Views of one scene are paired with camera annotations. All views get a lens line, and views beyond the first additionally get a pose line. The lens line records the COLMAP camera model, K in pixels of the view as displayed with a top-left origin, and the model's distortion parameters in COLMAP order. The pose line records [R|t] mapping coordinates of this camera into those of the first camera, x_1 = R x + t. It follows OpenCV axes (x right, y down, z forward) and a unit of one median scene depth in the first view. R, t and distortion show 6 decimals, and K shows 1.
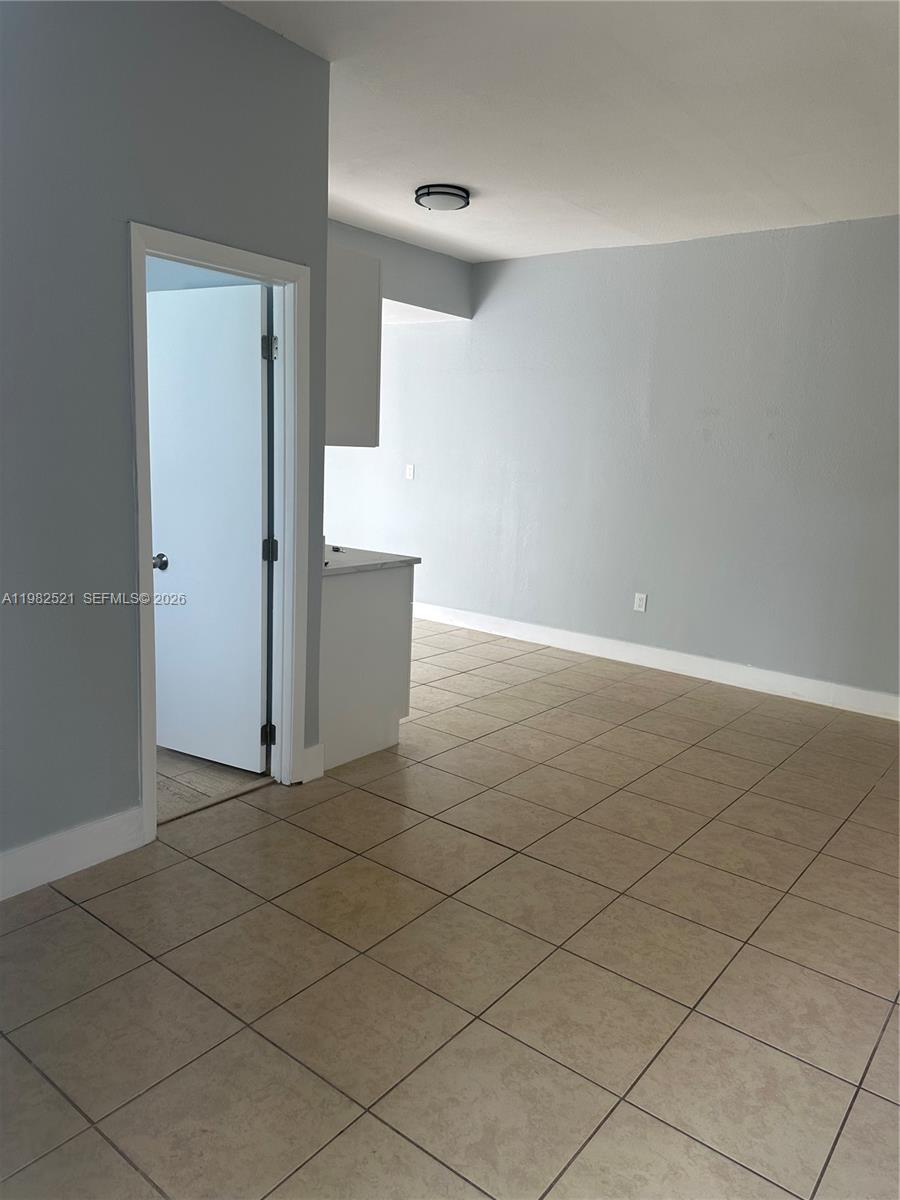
lens RADIAL K [[842.2, 0, 448.2], [0, 842.2, 623.8], [0, 0, 1]] dist [0.092878, -0.130413]
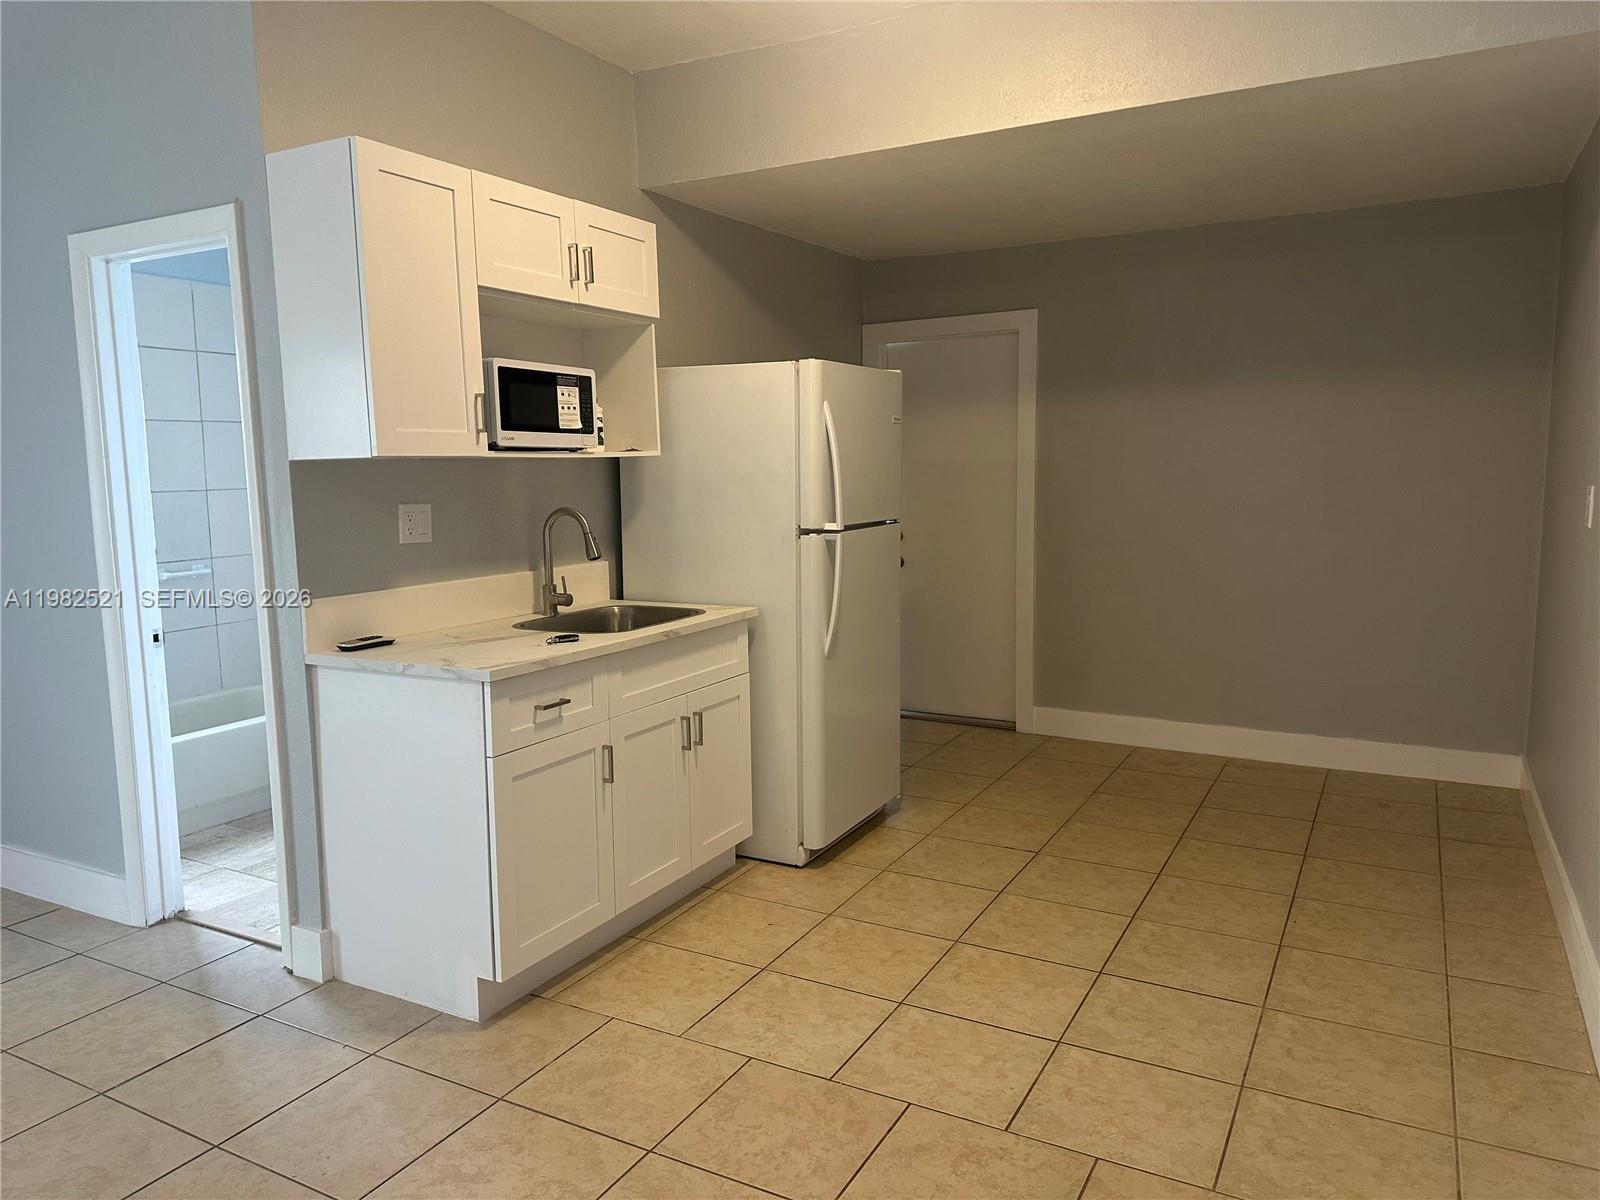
lens RADIAL K [[1122.9, 0, 800.0], [0, 1122.9, 600.0], [0, 0, 1]] dist [0.092878, -0.130413]
pose [[0.169705, 0.077910, -0.982411, 0.584280], [-0.187501, 0.981213, 0.045426, -0.165159], [0.967494, 0.176494, 0.181125, 0.933336]]
